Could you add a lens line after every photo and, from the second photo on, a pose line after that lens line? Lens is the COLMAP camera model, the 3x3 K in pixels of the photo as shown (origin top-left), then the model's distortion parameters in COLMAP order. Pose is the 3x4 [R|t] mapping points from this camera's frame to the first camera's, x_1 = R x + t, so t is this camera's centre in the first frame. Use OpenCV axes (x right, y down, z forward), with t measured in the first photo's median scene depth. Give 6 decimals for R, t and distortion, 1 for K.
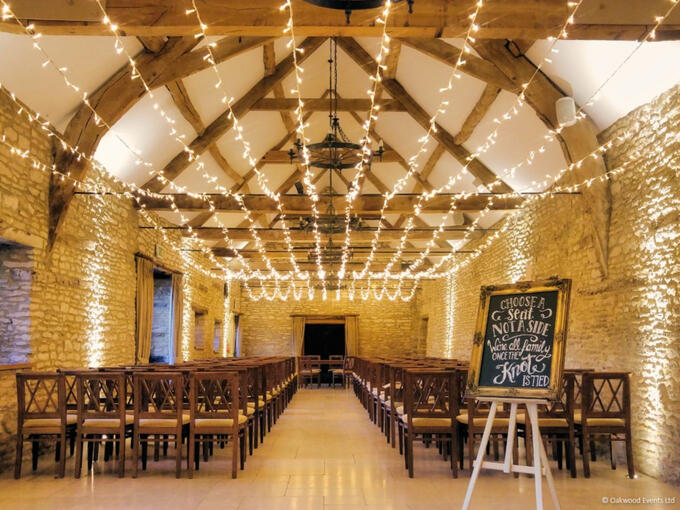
lens RADIAL K [[583.1, 0, 322.6], [0, 583.1, 255.1], [0, 0, 1]] dist [-0.001600, -0.173521]
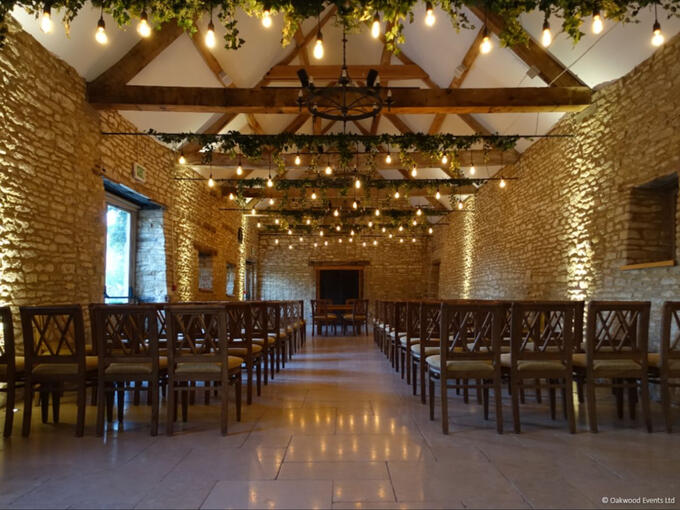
lens RADIAL K [[451.2, 0, 340.0], [0, 451.2, 255.0], [0, 0, 1]] dist [0.001320, 0.001874]
pose [[0.999979, -0.005873, 0.002561, 0.006986], [0.005701, 0.998017, 0.062684, 0.115582], [-0.002924, -0.062668, 0.998030, 0.547774]]
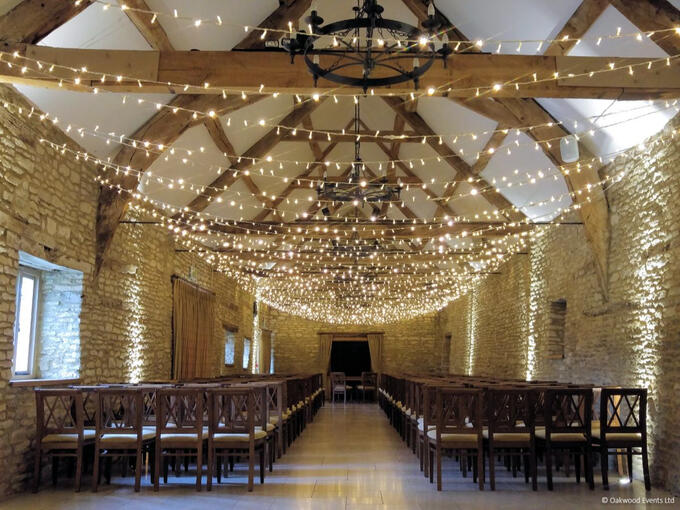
lens RADIAL K [[582.7, 0, 353.4], [0, 582.7, 255.6], [0, 0, 1]] dist [0.012206, -0.256396]
pose [[0.999983, 0.002067, 0.005433, 0.006029], [-0.001919, 0.999629, -0.027153, -0.015108], [-0.005487, 0.027142, 0.999617, -0.089485]]
